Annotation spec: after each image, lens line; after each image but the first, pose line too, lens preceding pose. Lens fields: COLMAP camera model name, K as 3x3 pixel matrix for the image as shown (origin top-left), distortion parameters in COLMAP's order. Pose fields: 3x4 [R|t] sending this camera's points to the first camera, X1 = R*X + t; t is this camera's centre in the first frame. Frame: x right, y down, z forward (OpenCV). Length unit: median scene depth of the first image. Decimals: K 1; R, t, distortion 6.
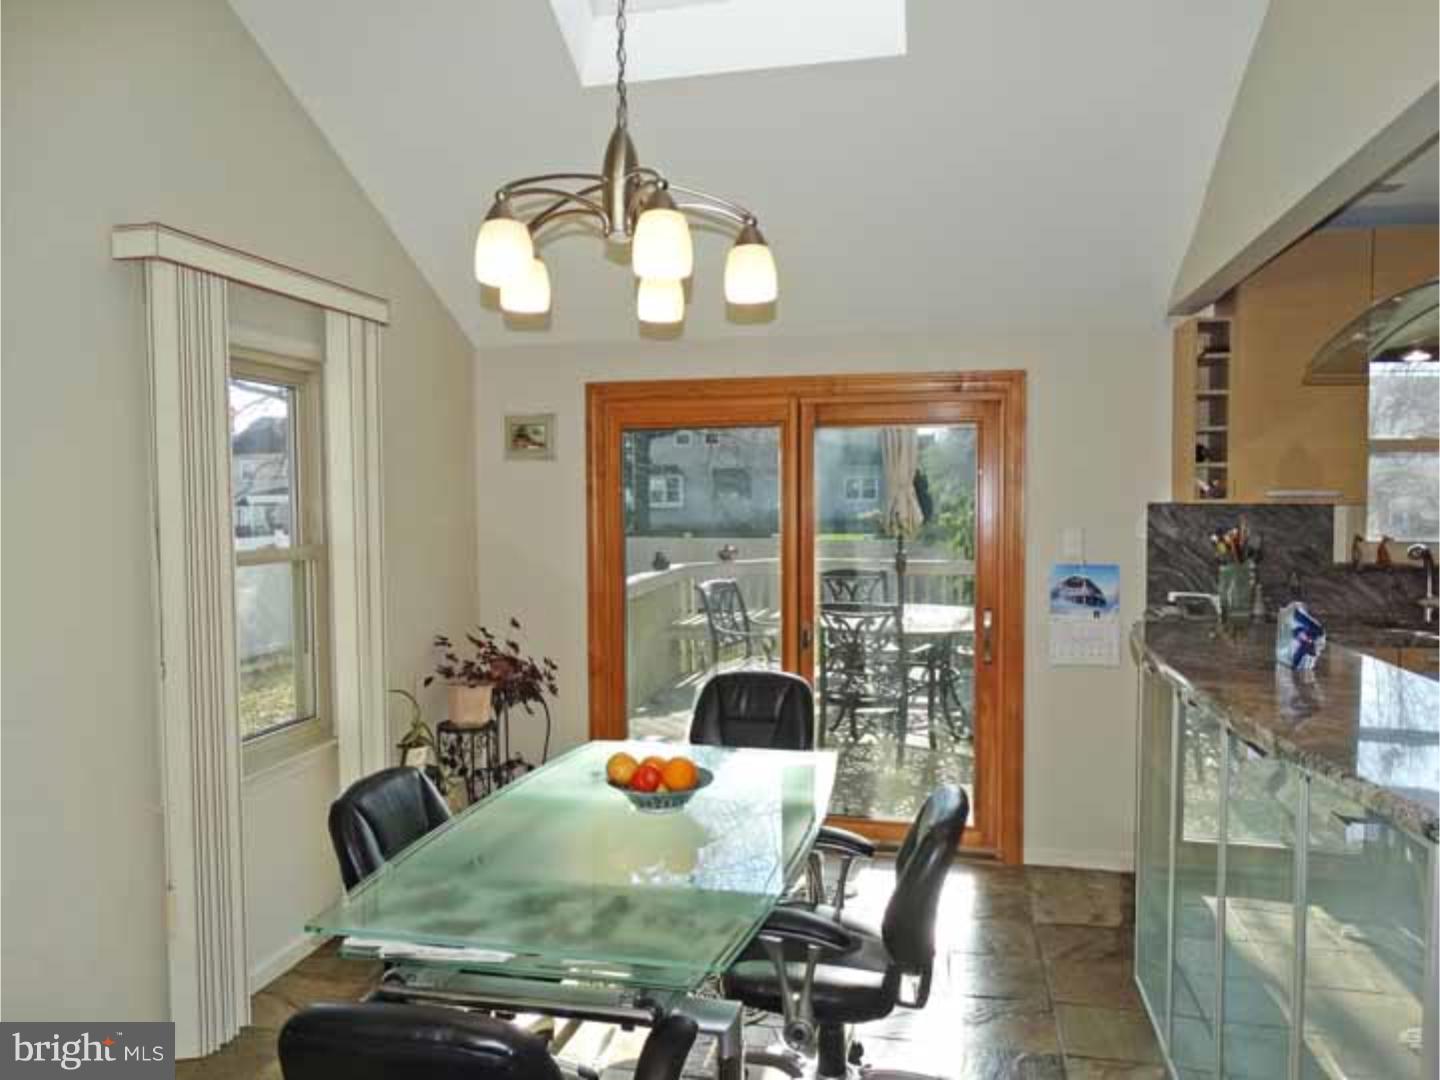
lens RADIAL K [[1033.9, 0, 732.3], [0, 1033.9, 533.8], [0, 0, 1]] dist [0.004758, 0.012540]
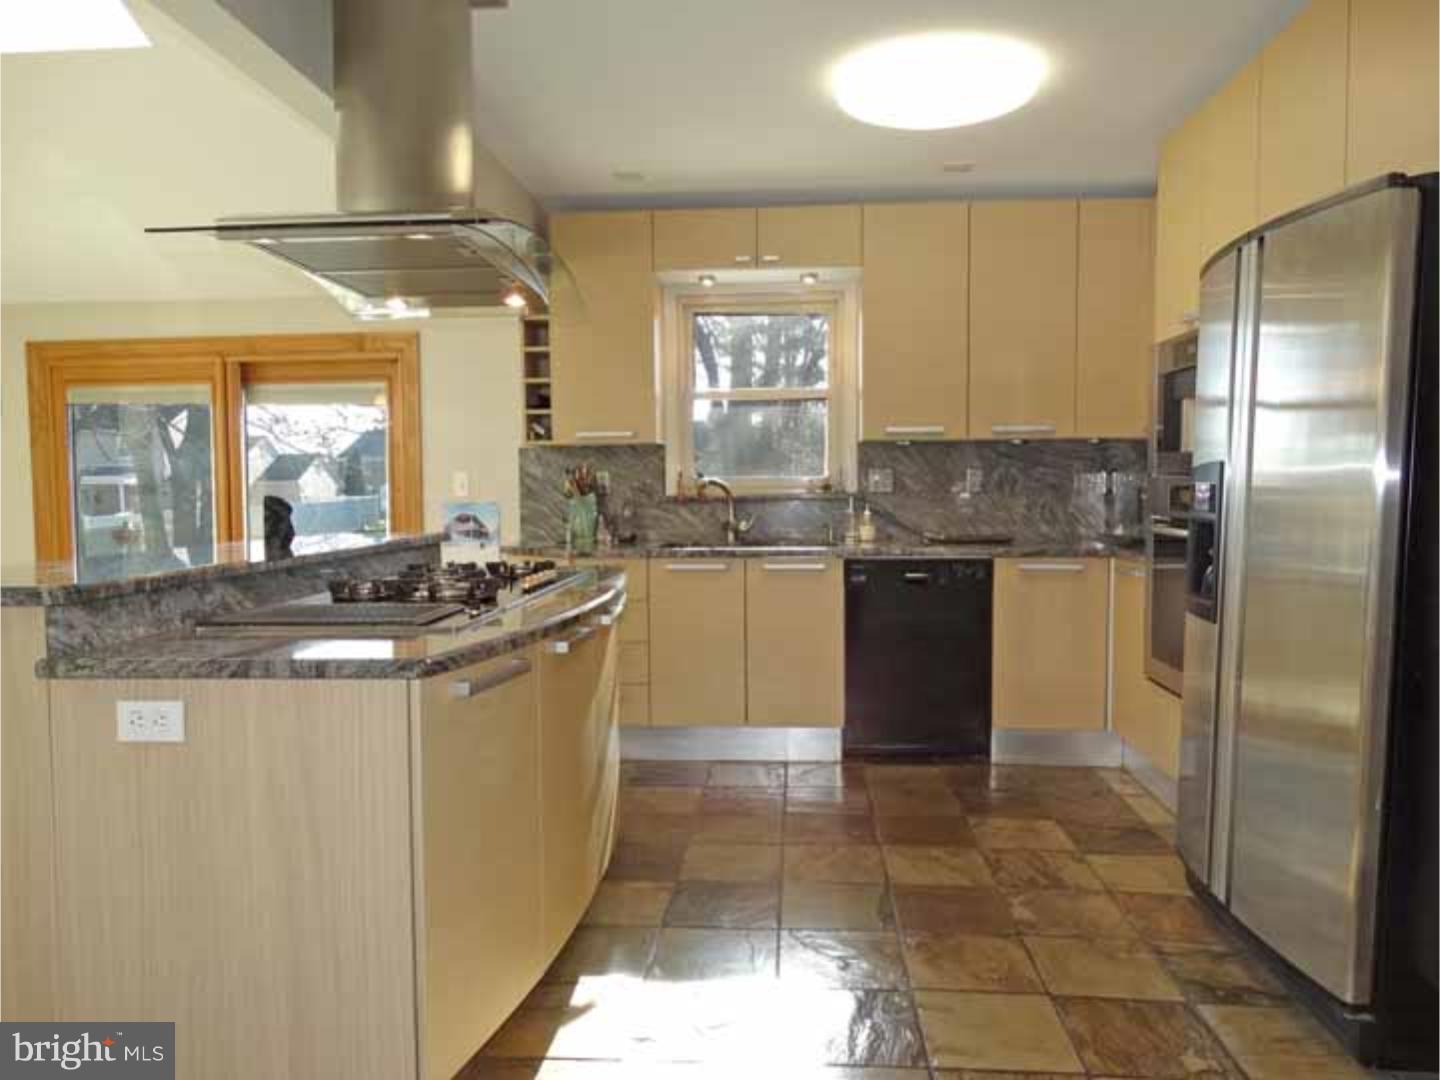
lens RADIAL K [[1033.9, 0, 717.7], [0, 1033.9, 539.0], [0, 0, 1]] dist [0.004758, 0.012540]
pose [[0.991717, -0.017447, 0.127249, 0.473415], [0.016120, 0.999805, 0.011448, 0.062446], [-0.127424, -0.009302, 0.991805, -0.171137]]
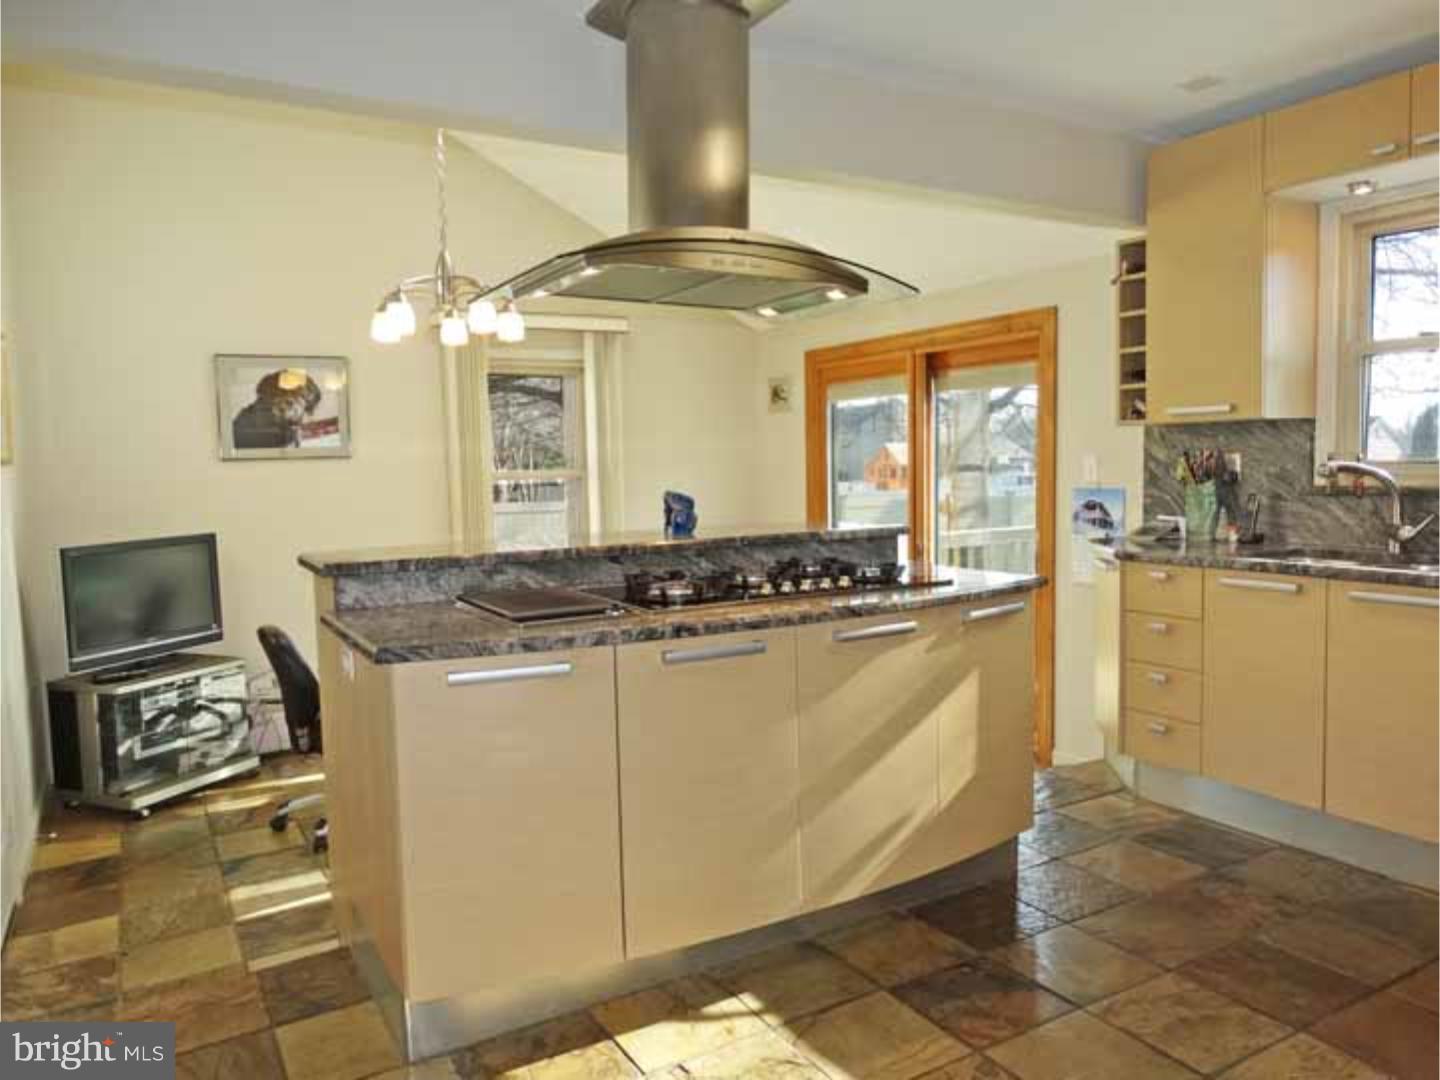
lens RADIAL K [[1033.9, 0, 722.9], [0, 1033.9, 532.6], [0, 0, 1]] dist [0.004758, 0.012540]
pose [[0.672691, 0.038536, -0.738920, 0.872644], [-0.010442, 0.999038, 0.042595, 0.034594], [0.739850, -0.020938, 0.672446, 0.022748]]
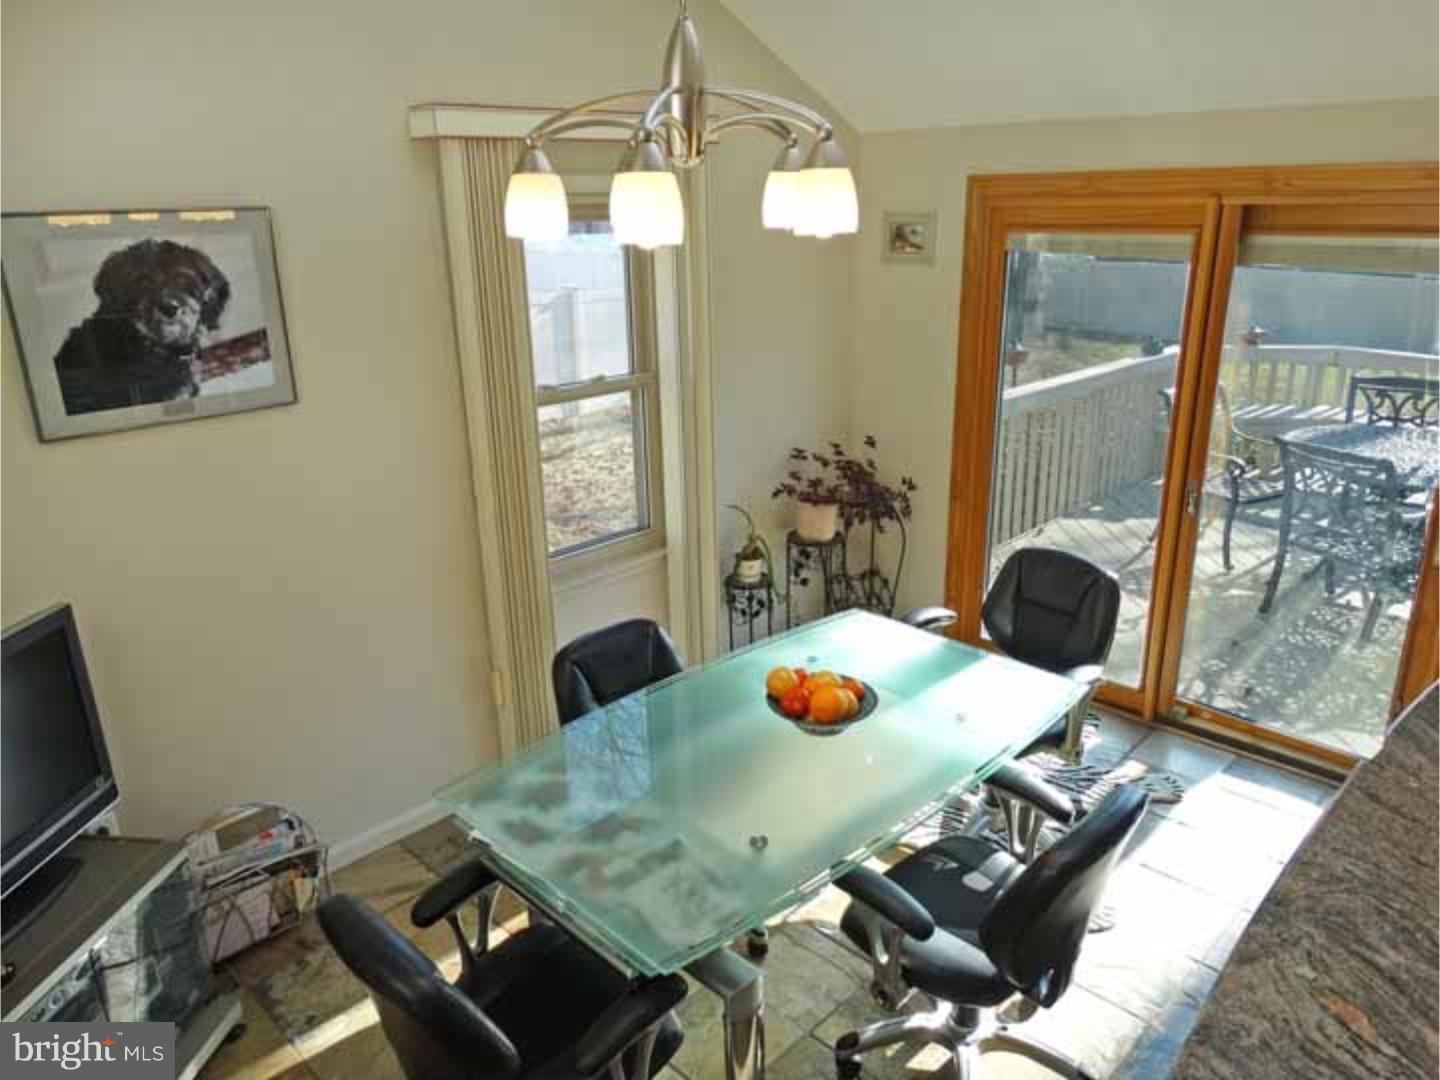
lens RADIAL K [[1033.9, 0, 729.5], [0, 1033.9, 530.0], [0, 0, 1]] dist [0.004758, 0.012540]
pose [[0.847643, 0.157205, -0.506743, 0.198512], [-0.008263, 0.958892, 0.283651, -0.117452], [0.530503, -0.236248, 0.814097, 0.123785]]
